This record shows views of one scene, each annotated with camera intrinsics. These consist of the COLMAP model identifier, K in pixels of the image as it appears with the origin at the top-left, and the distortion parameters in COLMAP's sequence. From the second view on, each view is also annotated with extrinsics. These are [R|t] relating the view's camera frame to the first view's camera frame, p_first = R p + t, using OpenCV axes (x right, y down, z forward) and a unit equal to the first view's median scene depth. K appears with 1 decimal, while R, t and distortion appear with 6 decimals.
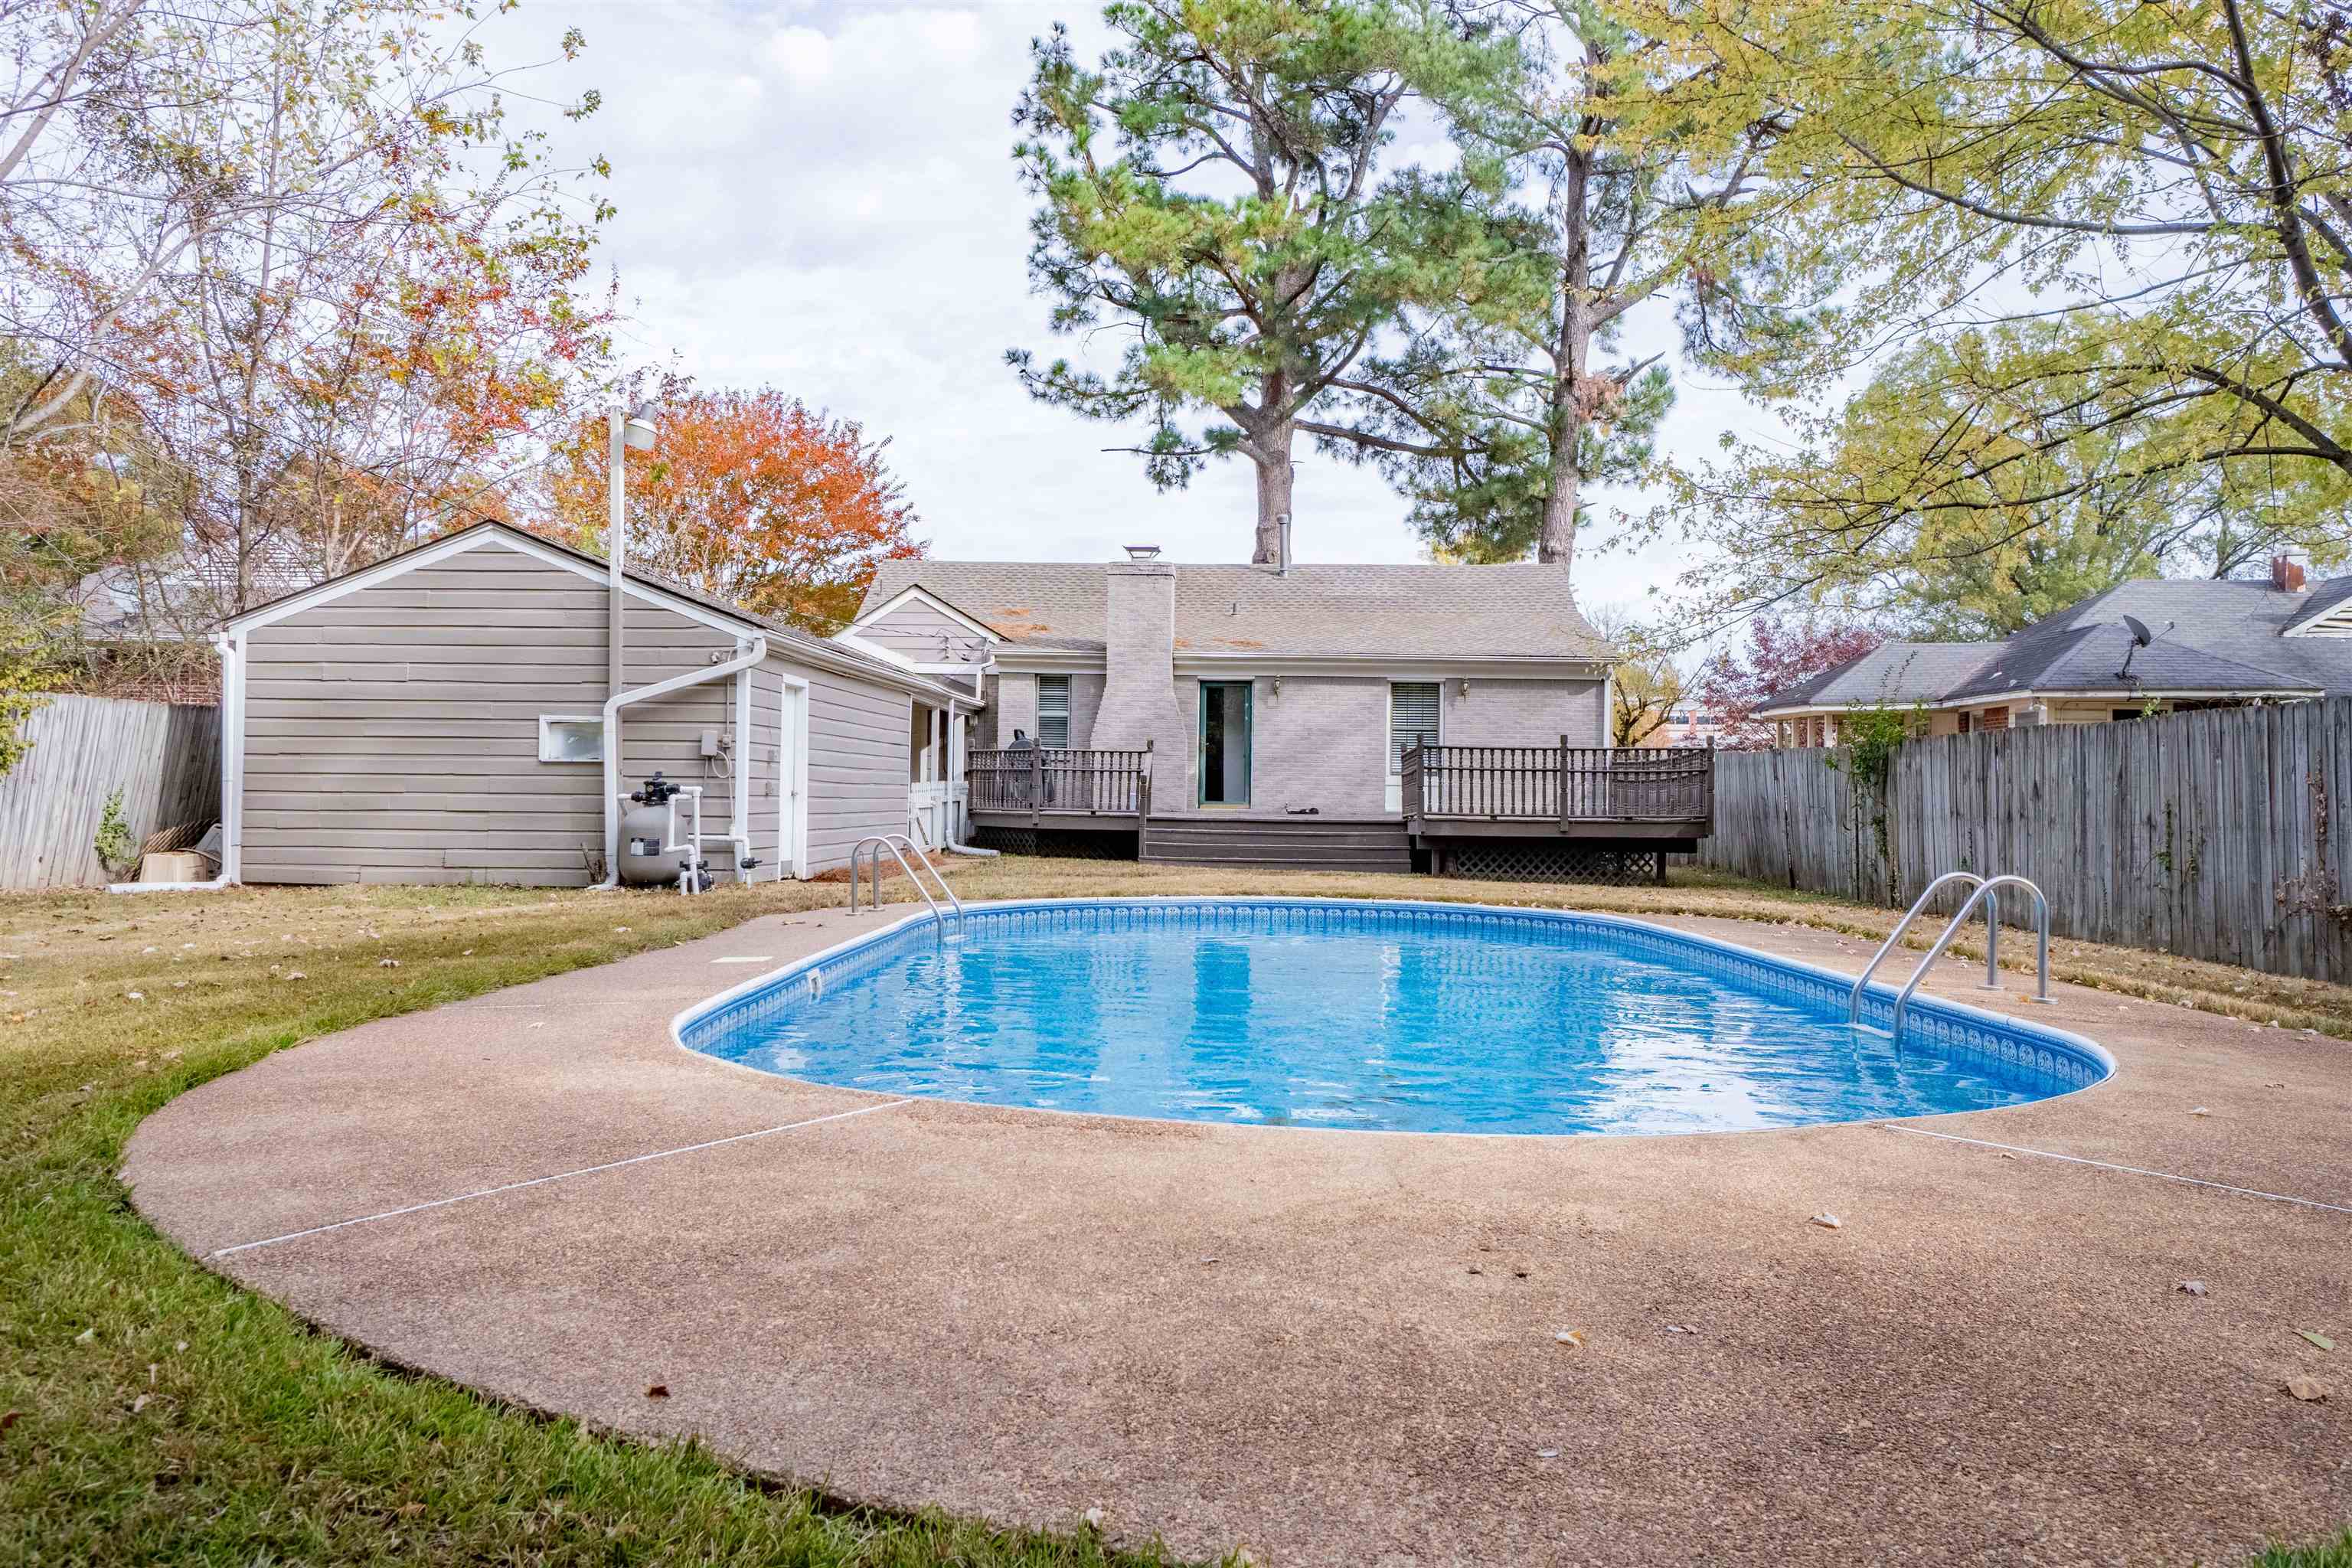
lens RADIAL K [[1855.6, 0, 1181.1], [0, 1855.6, 781.2], [0, 0, 1]] dist [0.035894, 0.011918]
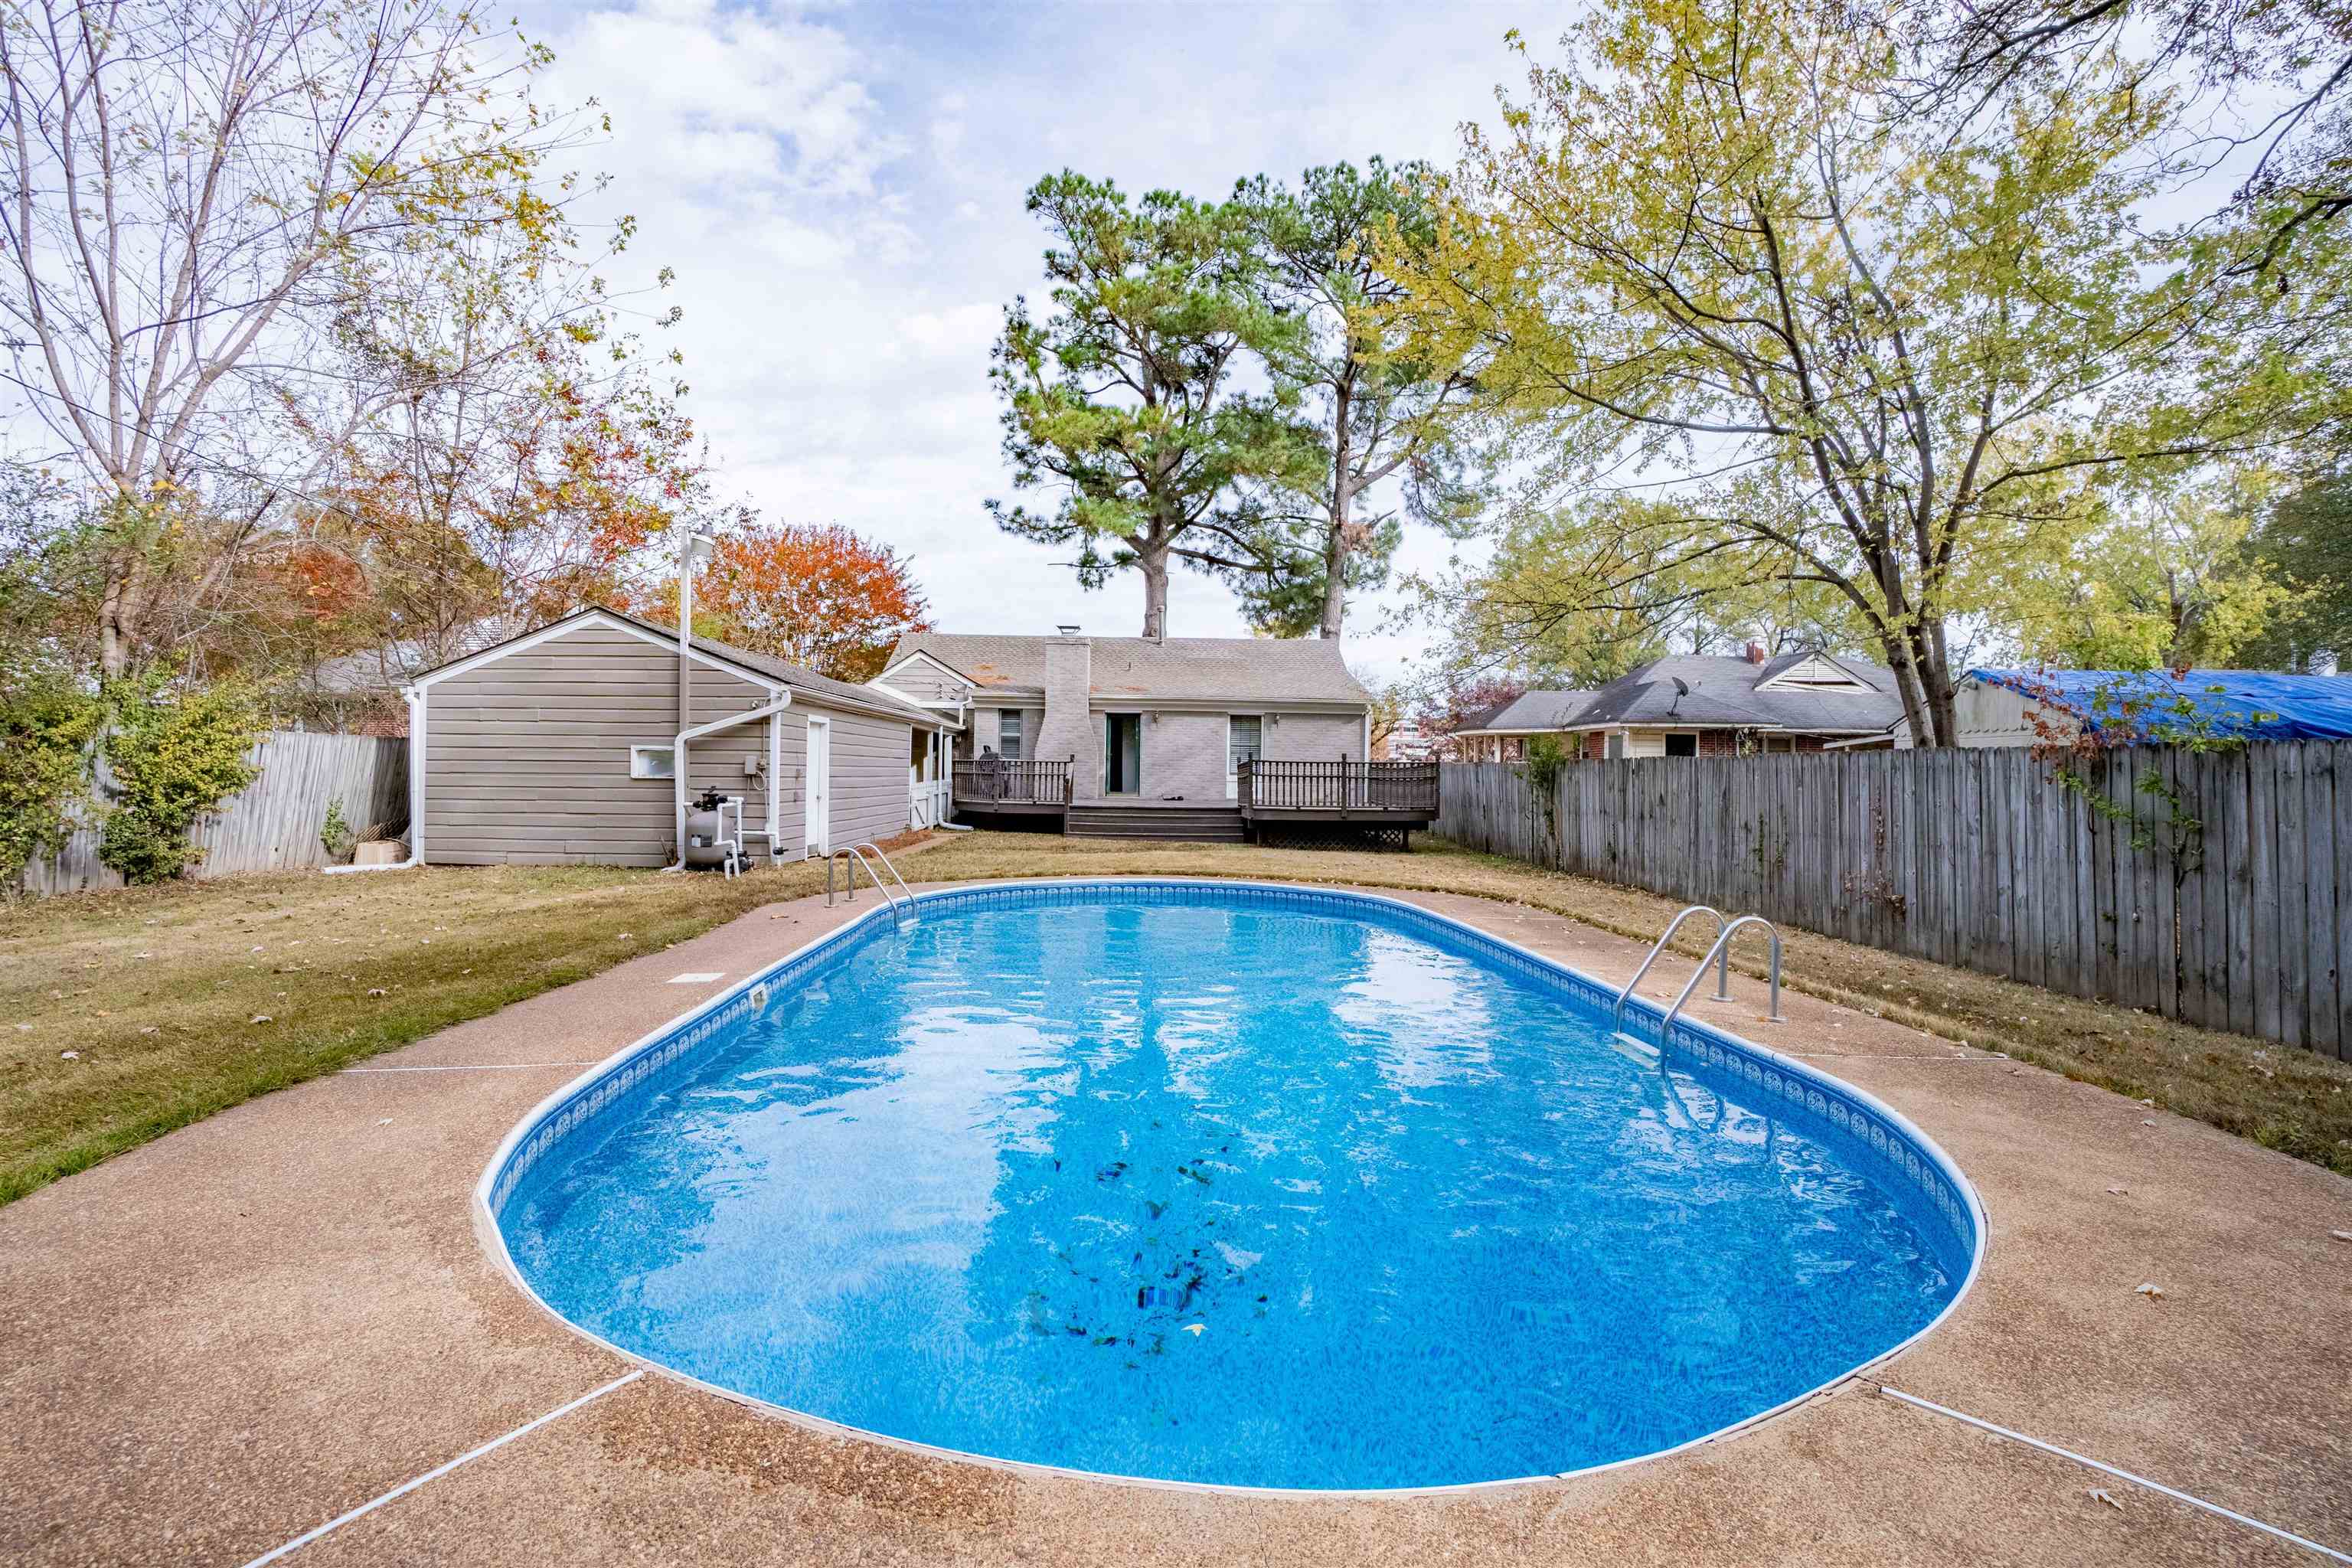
lens RADIAL K [[1075.1, 0, 1179.8], [0, 1075.1, 789.2], [0, 0, 1]] dist [-0.060263, 0.016921]
pose [[0.997555, -0.000220, 0.069884, 0.008661], [-0.001631, 0.999650, 0.026419, -0.015166], [-0.069865, -0.026468, 0.997205, 0.108331]]
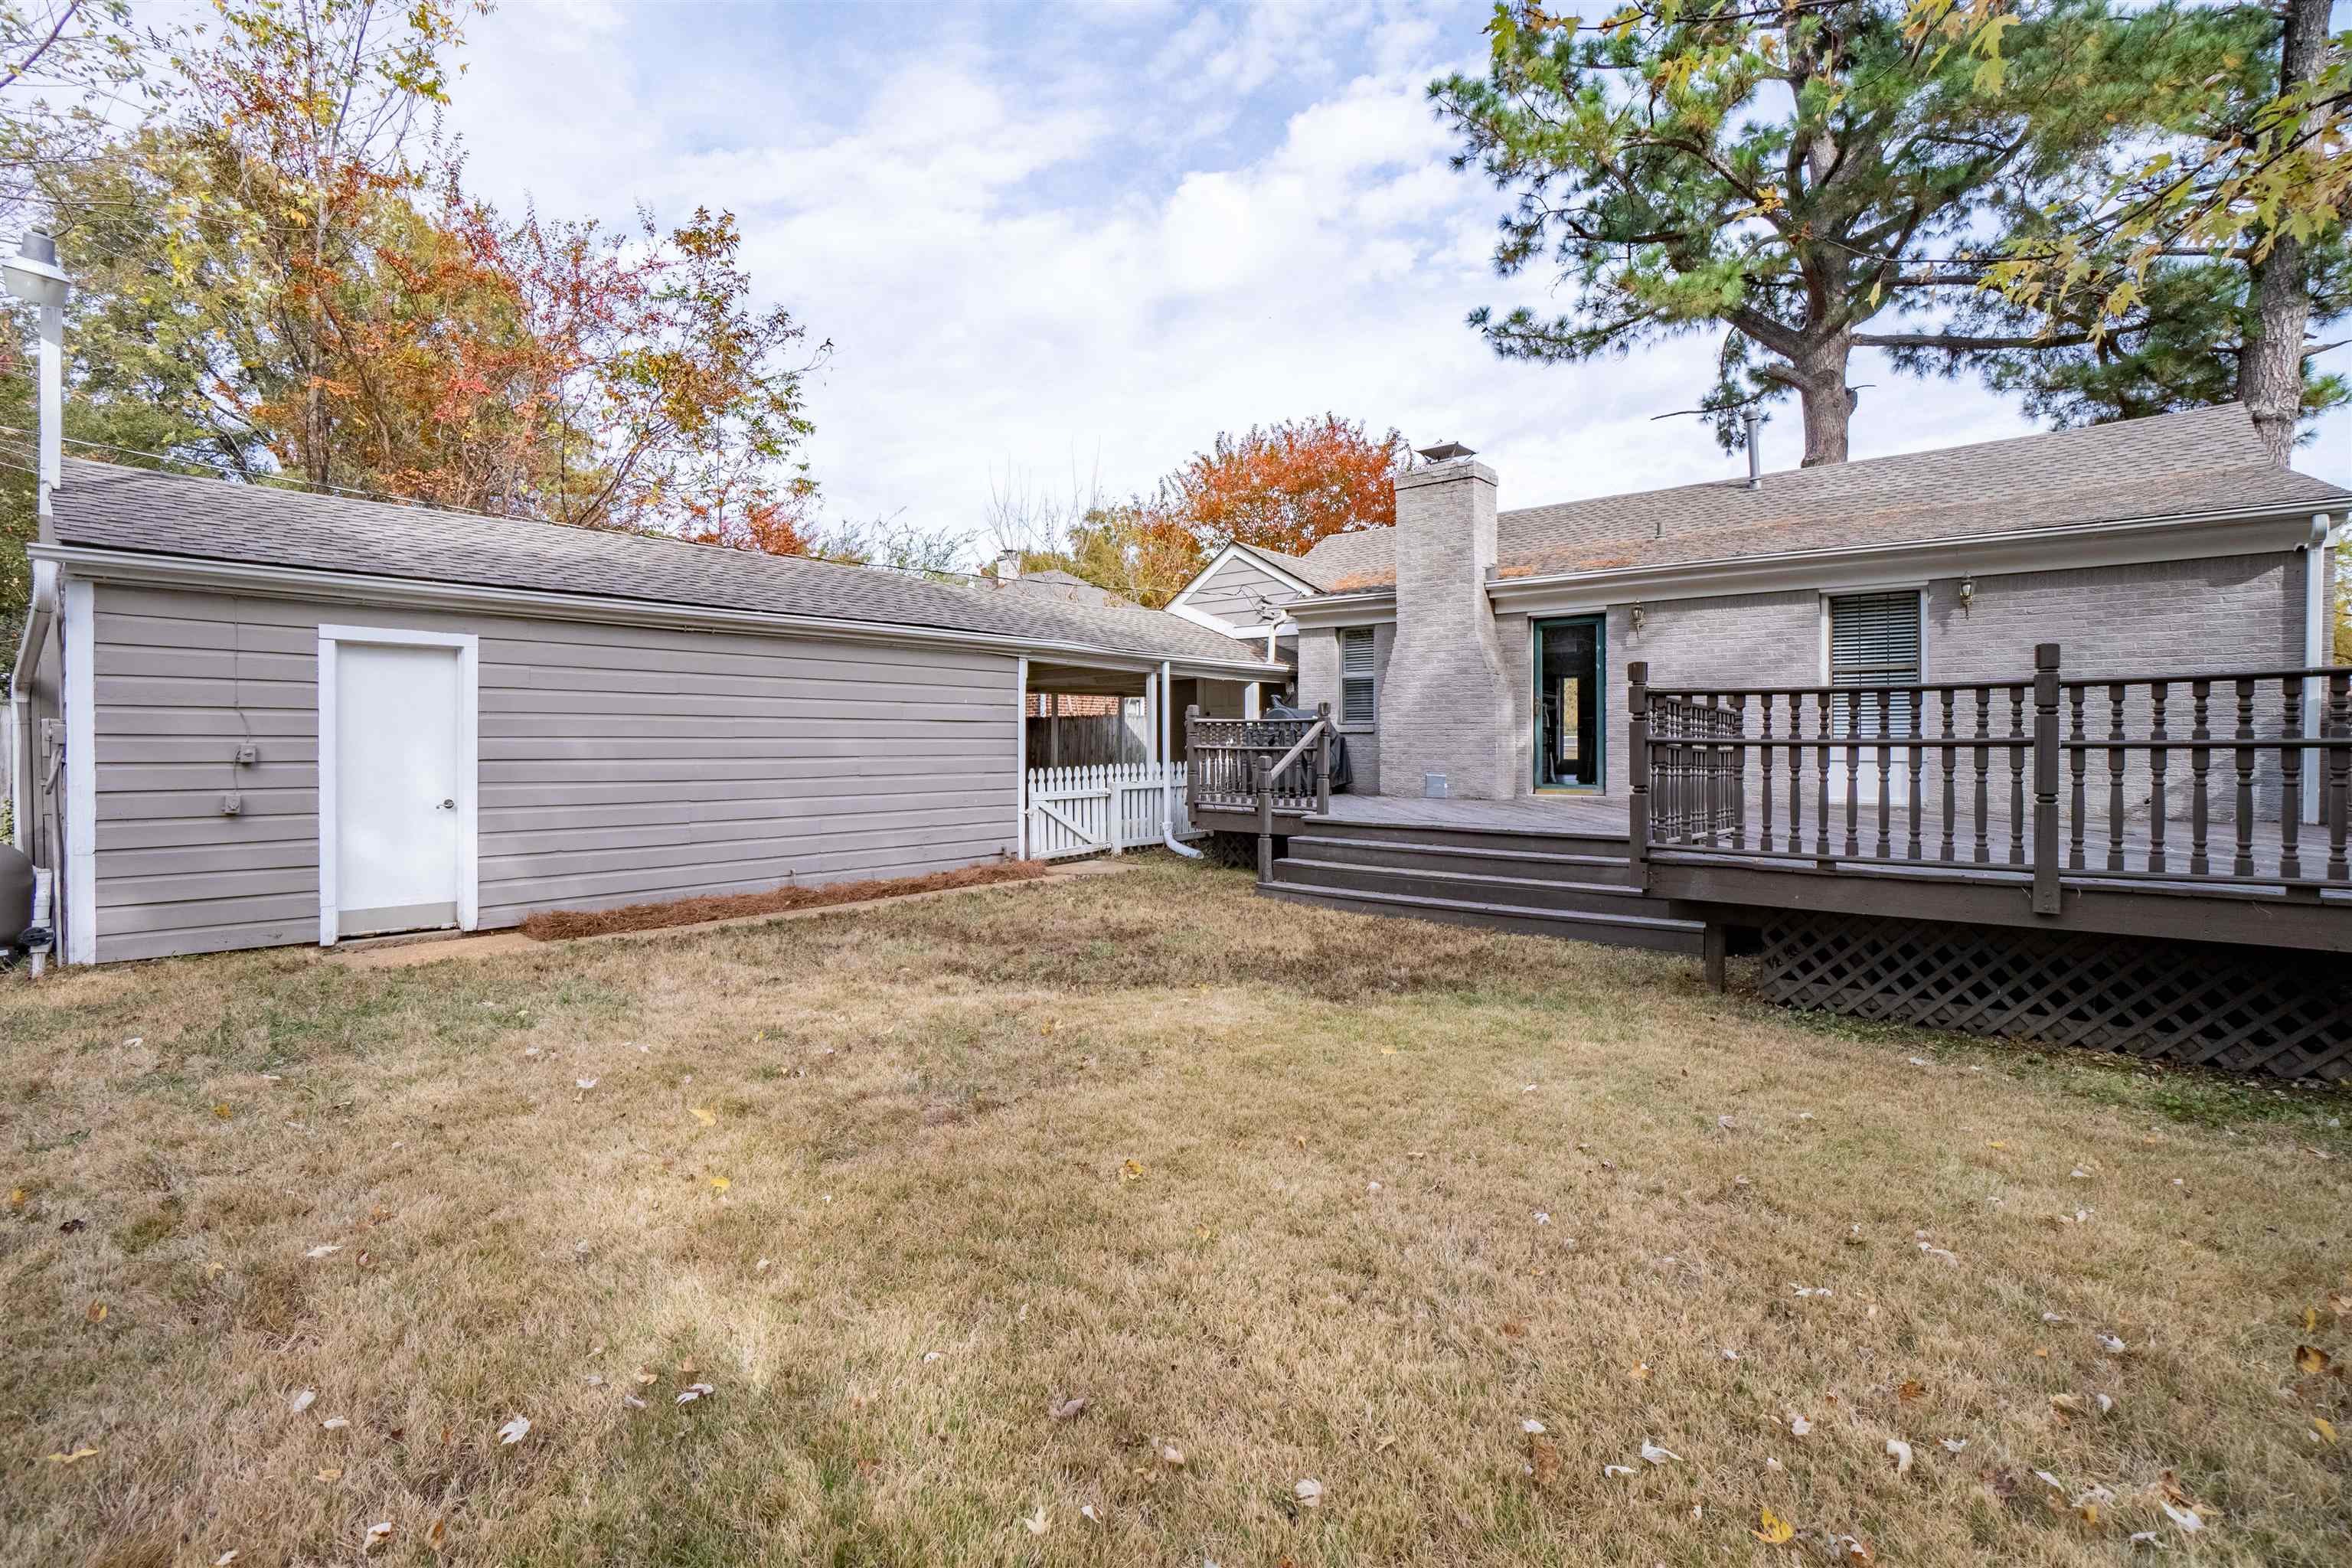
lens RADIAL K [[1075.1, 0, 1140.7], [0, 1075.1, 745.4], [0, 0, 1]] dist [-0.060263, 0.016921]
pose [[0.776840, -0.012719, -0.629570, 0.155522], [0.015142, 0.999884, -0.001516, -0.006225], [0.629516, -0.008355, 0.776943, 0.583412]]
